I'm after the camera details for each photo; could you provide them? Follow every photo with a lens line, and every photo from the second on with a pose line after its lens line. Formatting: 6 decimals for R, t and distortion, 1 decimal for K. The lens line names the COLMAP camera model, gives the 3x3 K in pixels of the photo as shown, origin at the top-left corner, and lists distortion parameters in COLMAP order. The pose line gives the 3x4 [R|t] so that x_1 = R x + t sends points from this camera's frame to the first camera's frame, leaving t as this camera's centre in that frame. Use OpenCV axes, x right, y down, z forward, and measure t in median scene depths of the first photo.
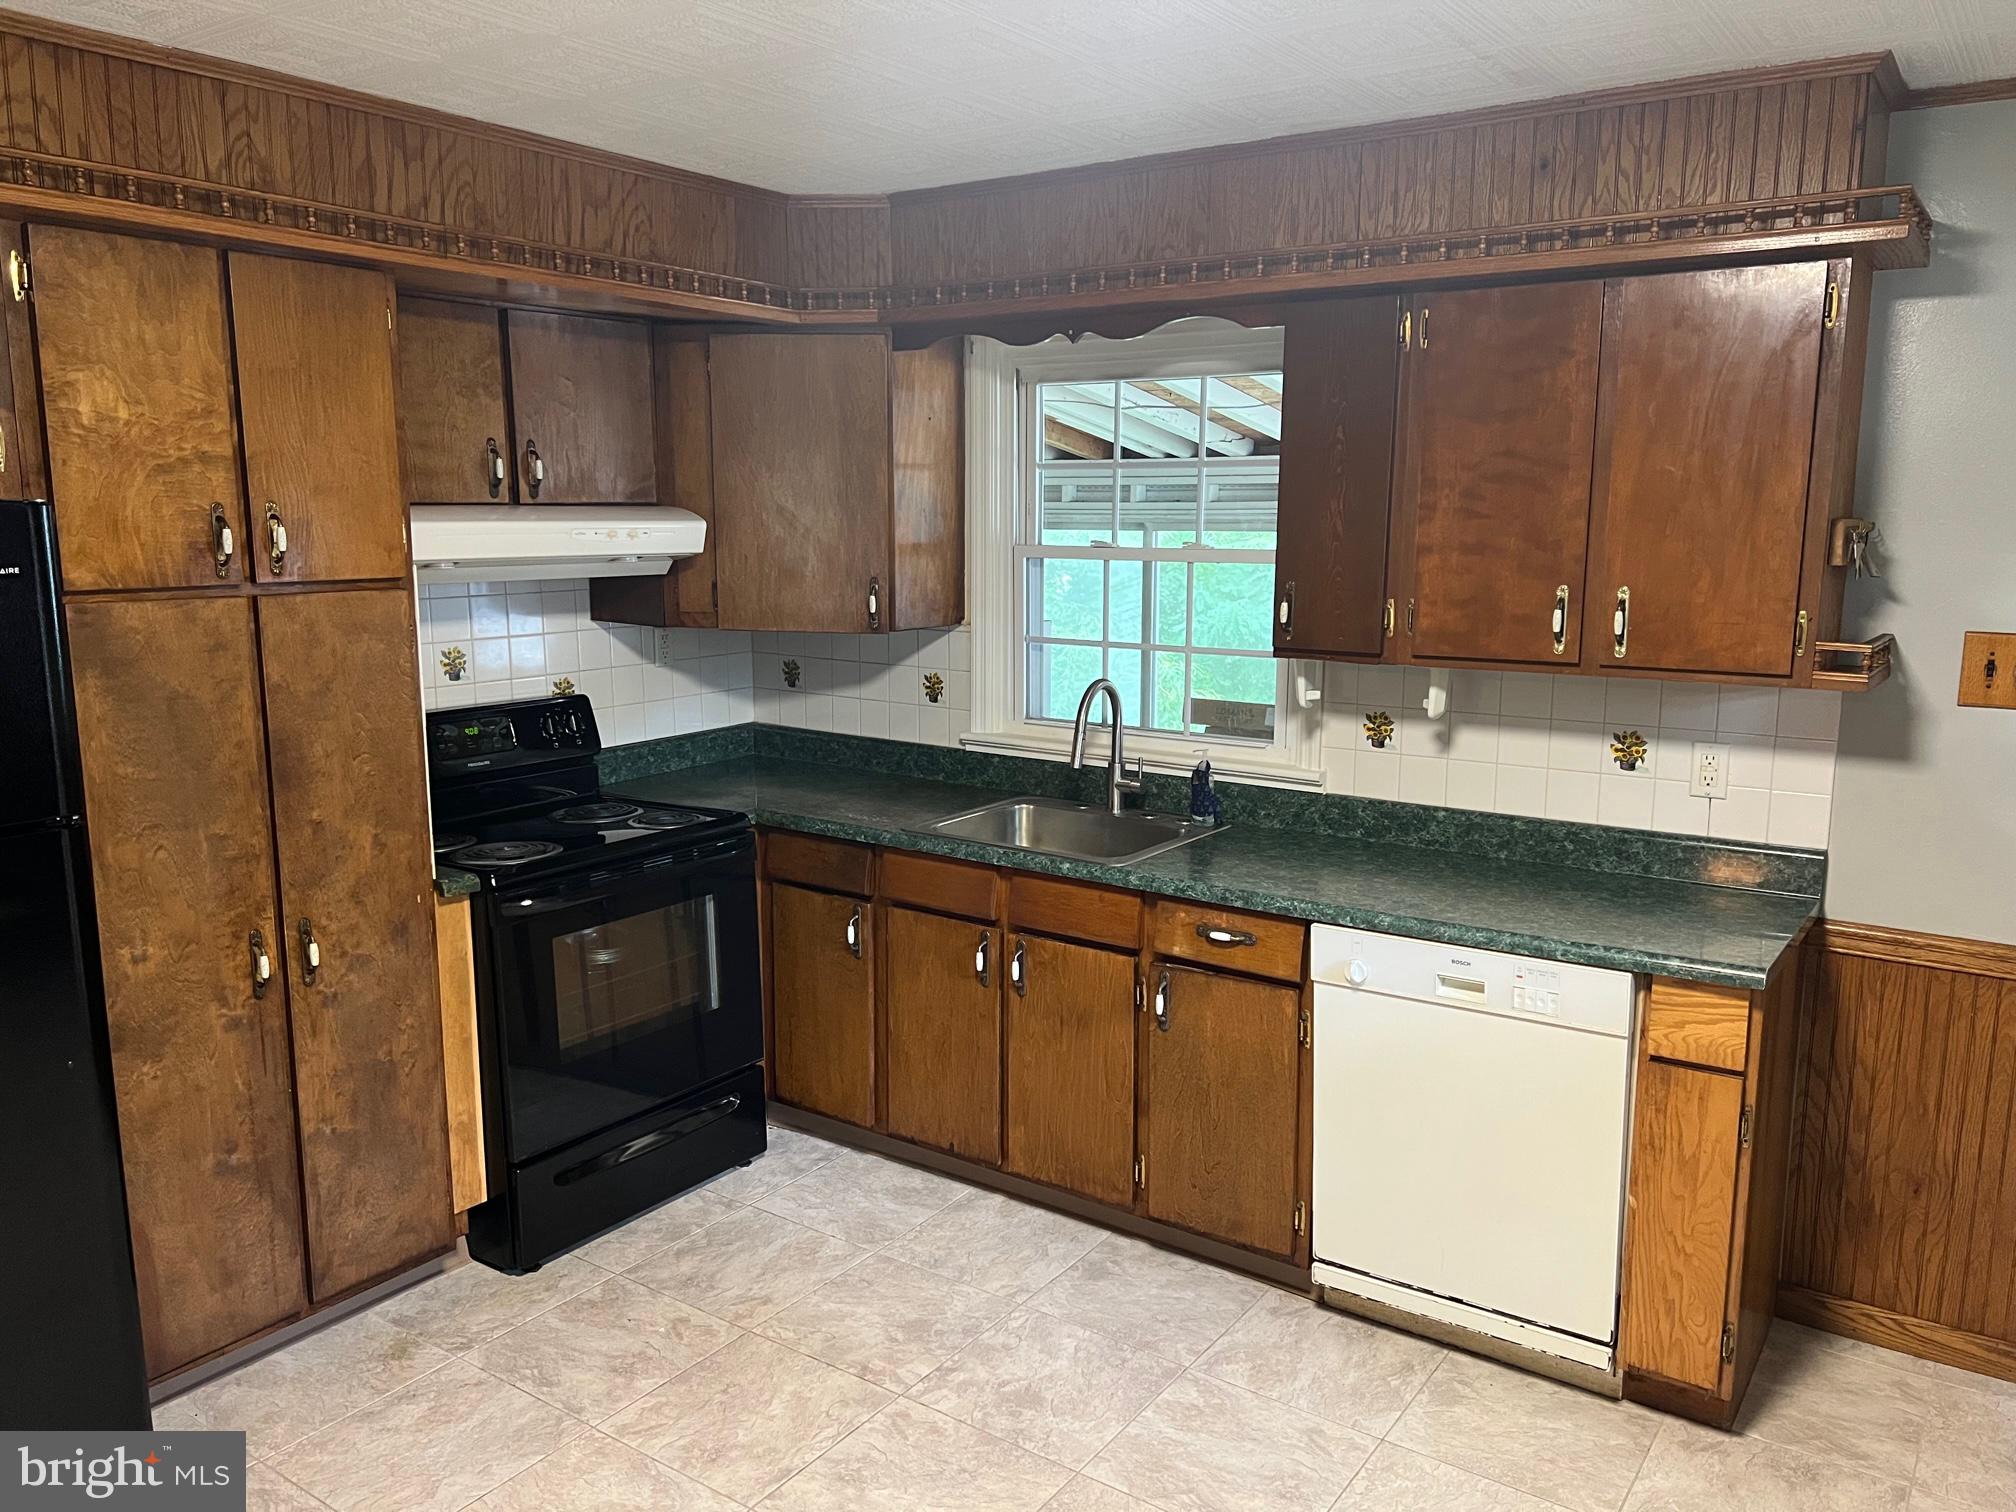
lens RADIAL K [[1511.8, 0, 1014.4], [0, 1511.8, 758.0], [0, 0, 1]] dist [0.060556, -0.068323]
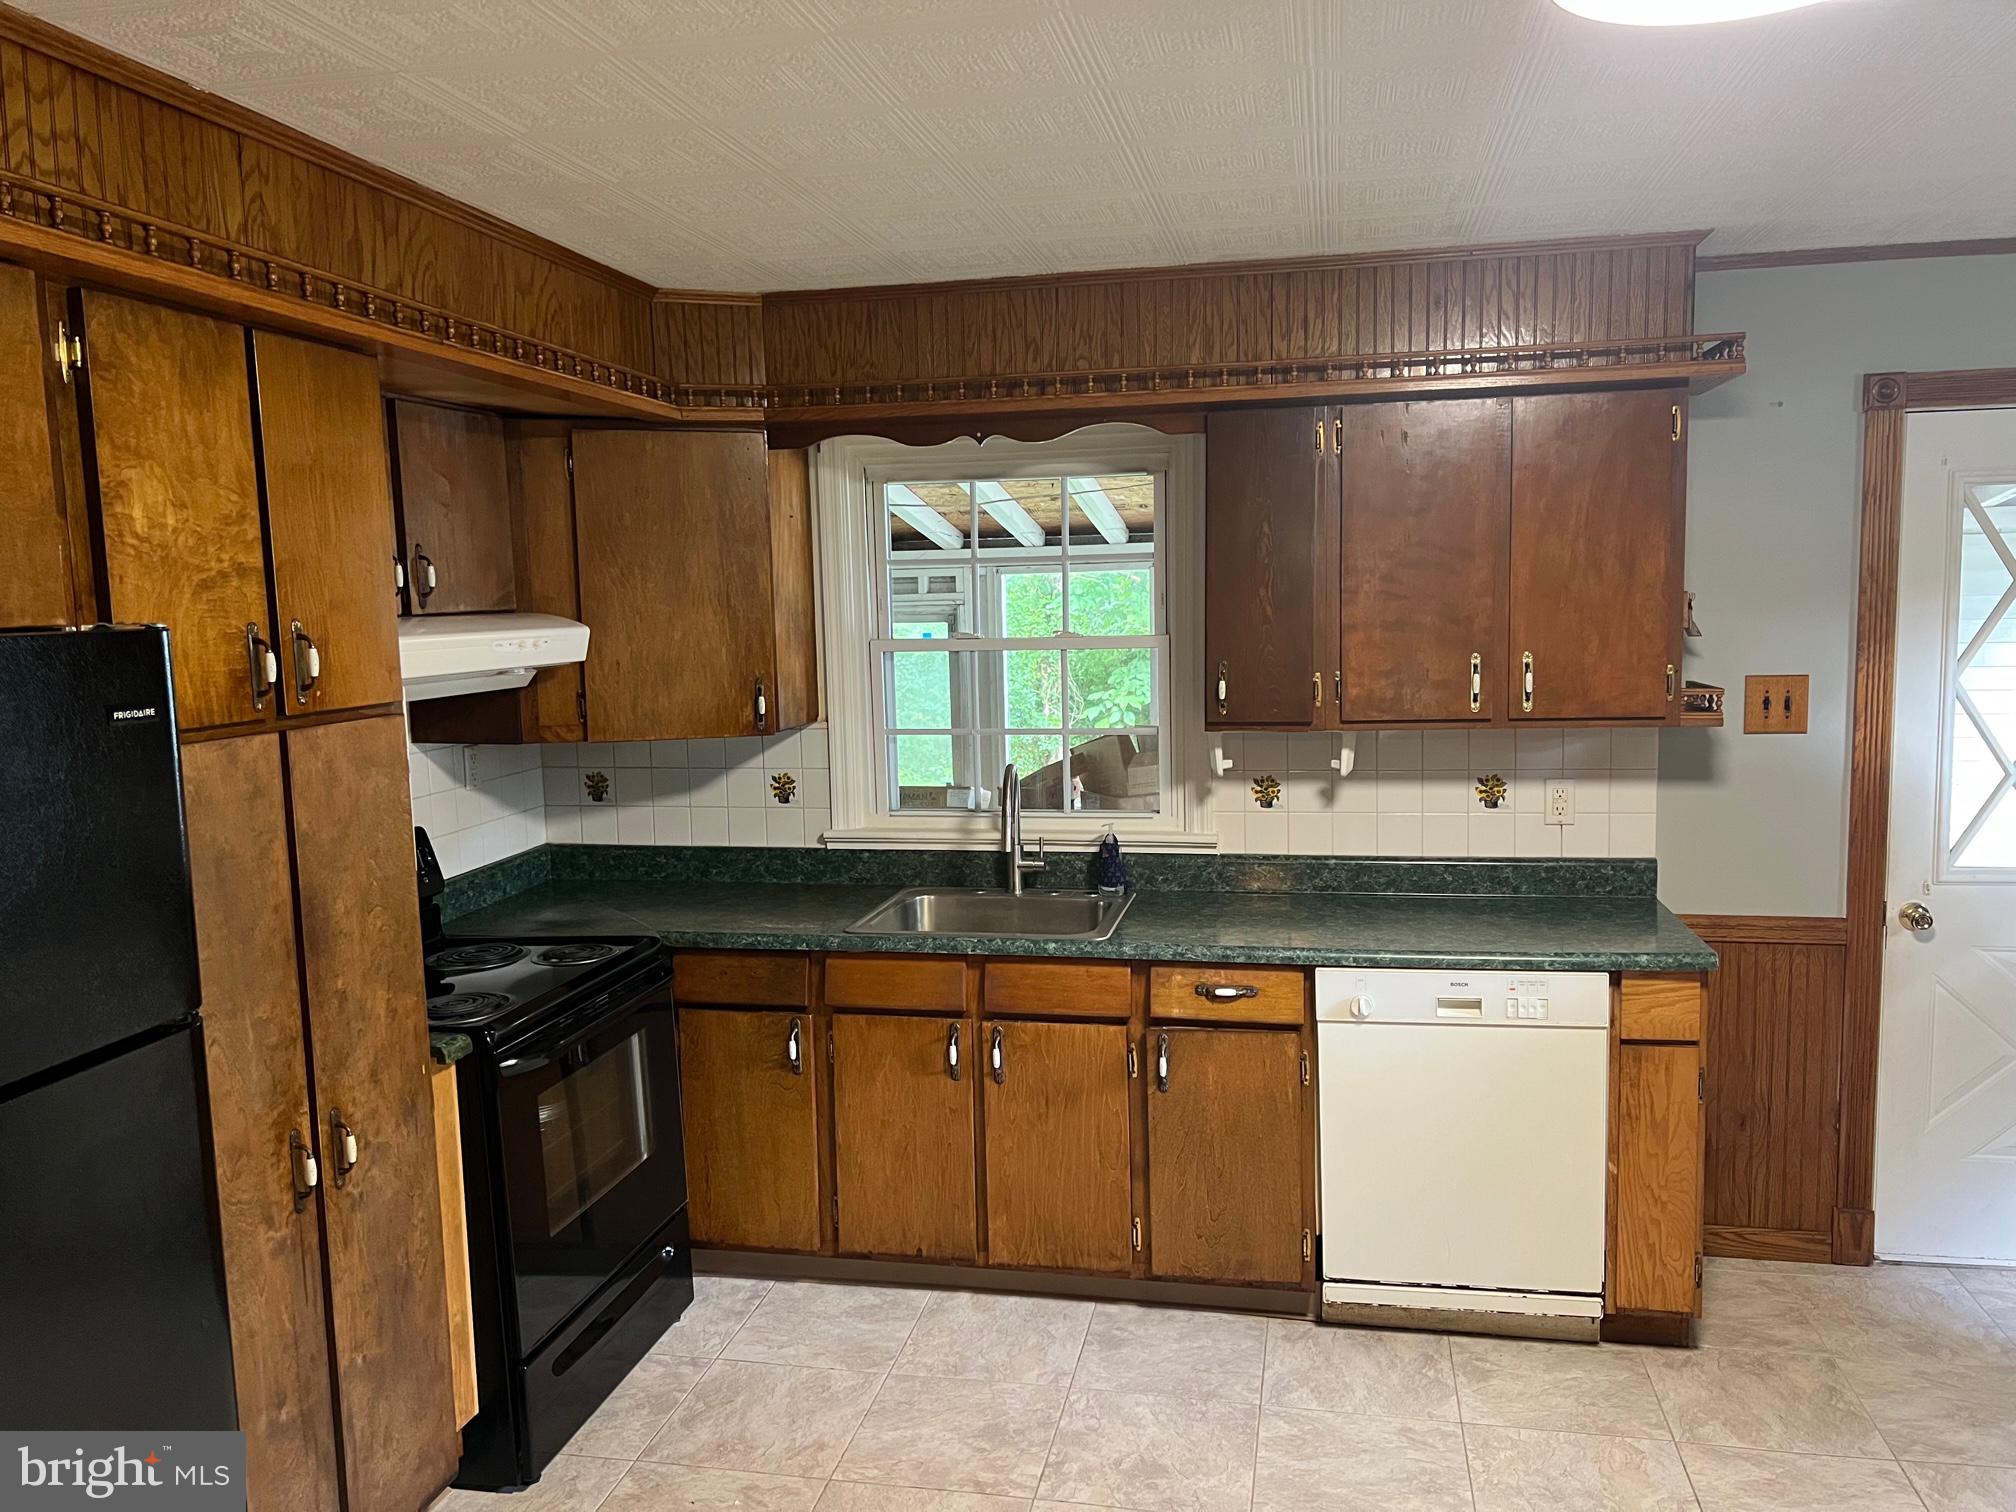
lens RADIAL K [[1511.8, 0, 1014.4], [0, 1511.8, 758.0], [0, 0, 1]] dist [0.060556, -0.068323]
pose [[0.917873, -0.069205, 0.390793, -0.419555], [0.092532, 0.994859, -0.041155, -0.017244], [-0.385936, 0.073936, 0.919558, 0.062226]]
